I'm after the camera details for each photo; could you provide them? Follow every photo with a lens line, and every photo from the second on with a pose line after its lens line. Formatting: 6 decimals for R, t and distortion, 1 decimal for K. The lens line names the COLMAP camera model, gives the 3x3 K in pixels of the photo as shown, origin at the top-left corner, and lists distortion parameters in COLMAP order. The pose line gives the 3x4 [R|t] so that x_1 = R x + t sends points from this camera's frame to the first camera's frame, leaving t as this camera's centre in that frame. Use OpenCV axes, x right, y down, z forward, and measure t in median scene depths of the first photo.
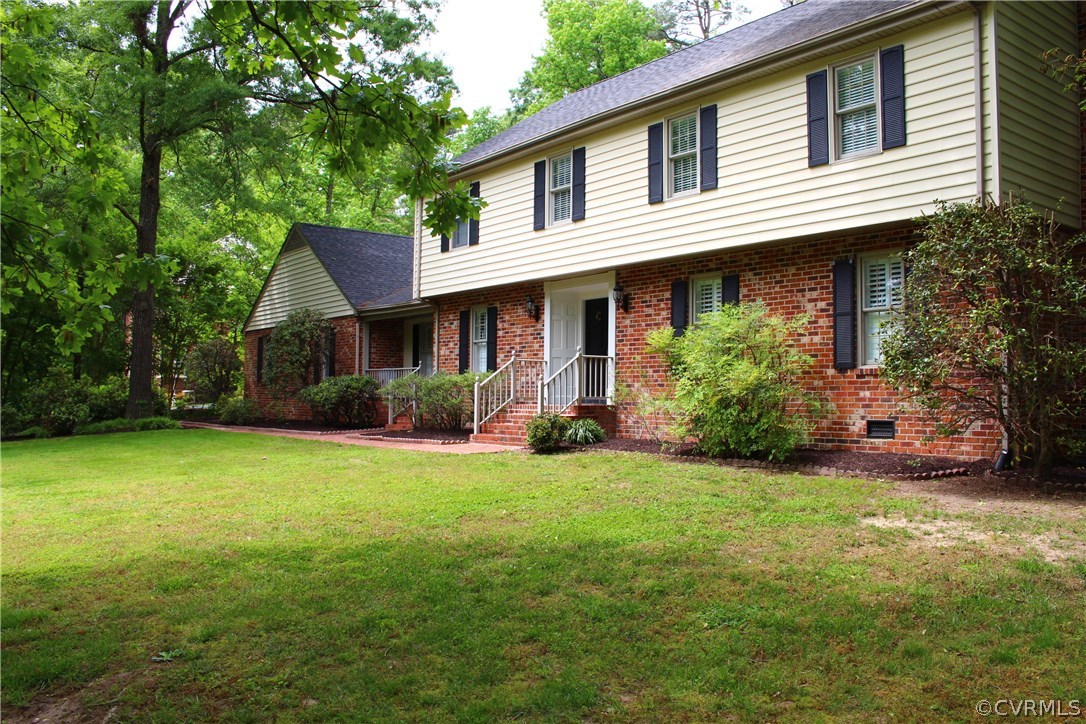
lens RADIAL K [[926.4, 0, 543.0], [0, 926.4, 362.0], [0, 0, 1]] dist [-0.147886, 0.139843]
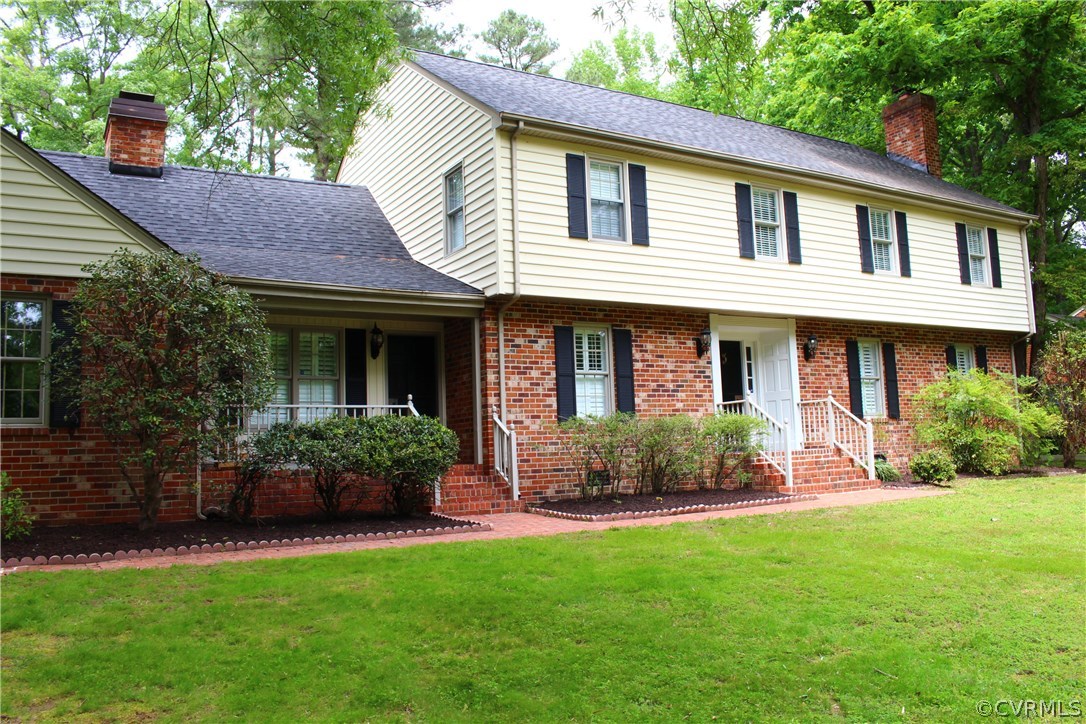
lens RADIAL K [[869.5, 0, 543.0], [0, 869.5, 362.0], [0, 0, 1]] dist [-0.132261, 0.126435]
pose [[0.131796, 0.099931, 0.986227, -0.852776], [0.000470, 0.994899, -0.100873, 0.043146], [-0.991277, 0.013758, 0.131077, 1.089878]]
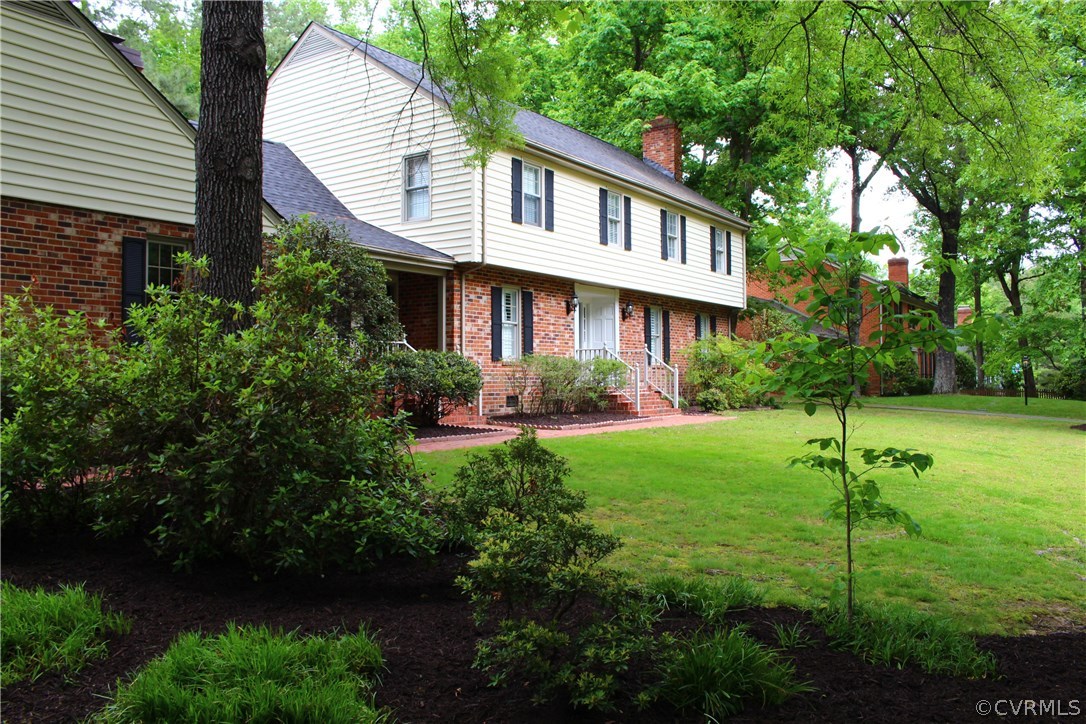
lens RADIAL K [[897.6, 0, 543.0], [0, 897.6, 362.0], [0, 0, 1]] dist [-0.152119, 0.123713]
pose [[-0.309649, 0.018985, 0.950661, -1.109243], [-0.031849, 0.999033, -0.030325, 0.052289], [-0.950317, -0.039667, -0.308745, 1.439583]]
